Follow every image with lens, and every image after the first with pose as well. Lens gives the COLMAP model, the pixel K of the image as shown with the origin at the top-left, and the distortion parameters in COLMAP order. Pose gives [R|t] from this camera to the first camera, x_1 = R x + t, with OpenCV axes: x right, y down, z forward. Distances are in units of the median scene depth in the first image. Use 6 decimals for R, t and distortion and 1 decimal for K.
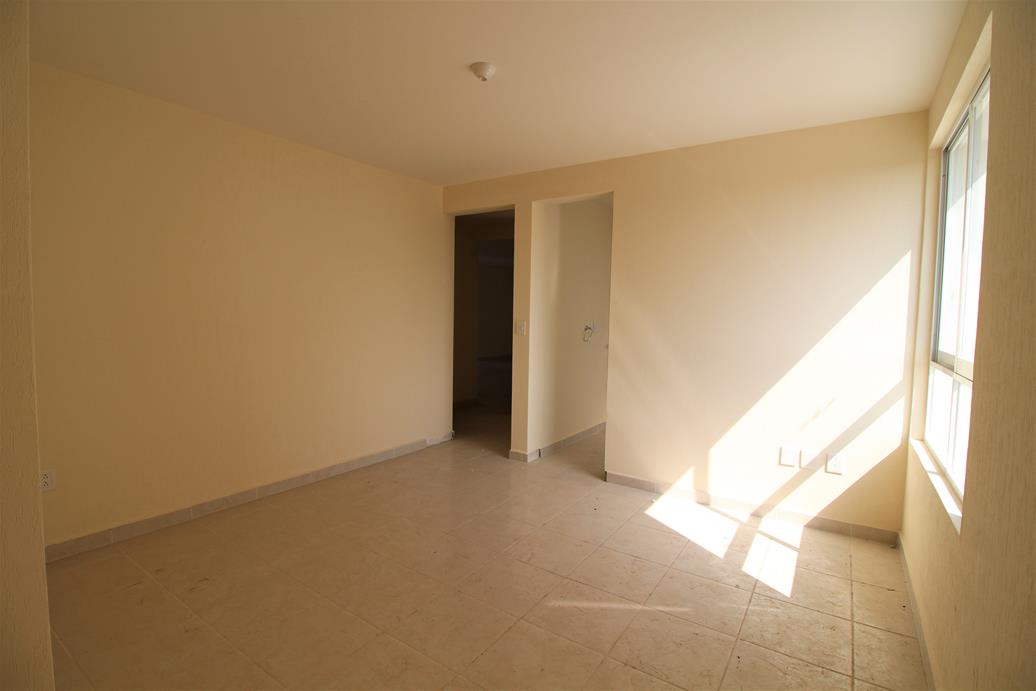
lens RADIAL K [[480.8, 0, 519.6], [0, 480.8, 338.7], [0, 0, 1]] dist [0.003152, -0.014164]
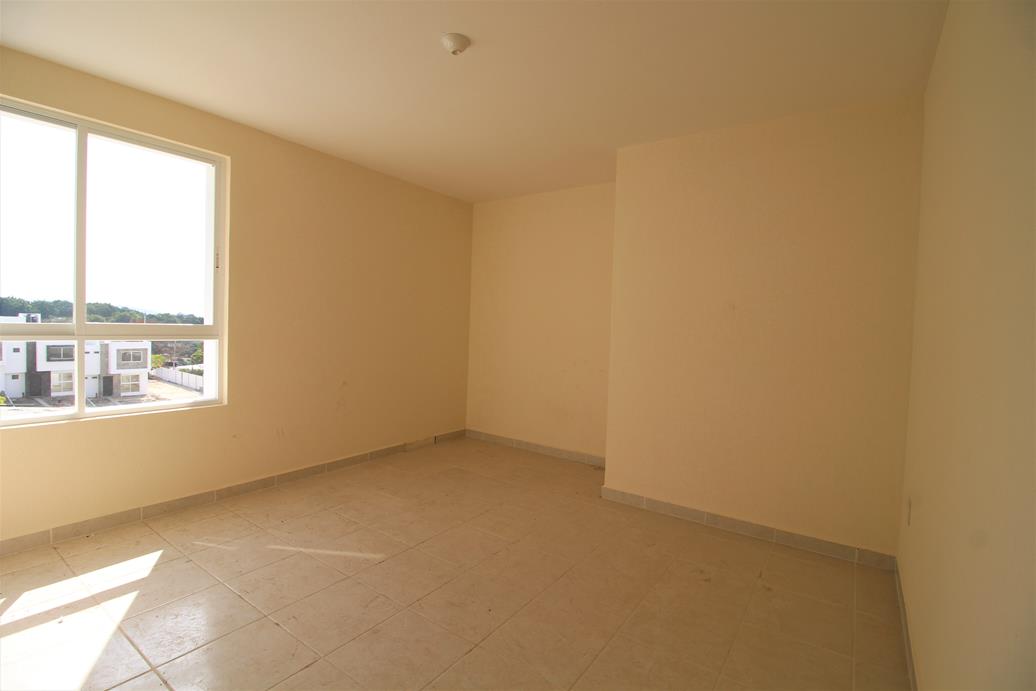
lens RADIAL K [[480.8, 0, 519.6], [0, 480.8, 338.7], [0, 0, 1]] dist [0.003152, -0.014164]
pose [[-0.998535, -0.052473, 0.013189, -0.240736], [-0.050982, 0.994139, 0.095329, -0.088529], [-0.018114, 0.094517, -0.995358, 1.974046]]
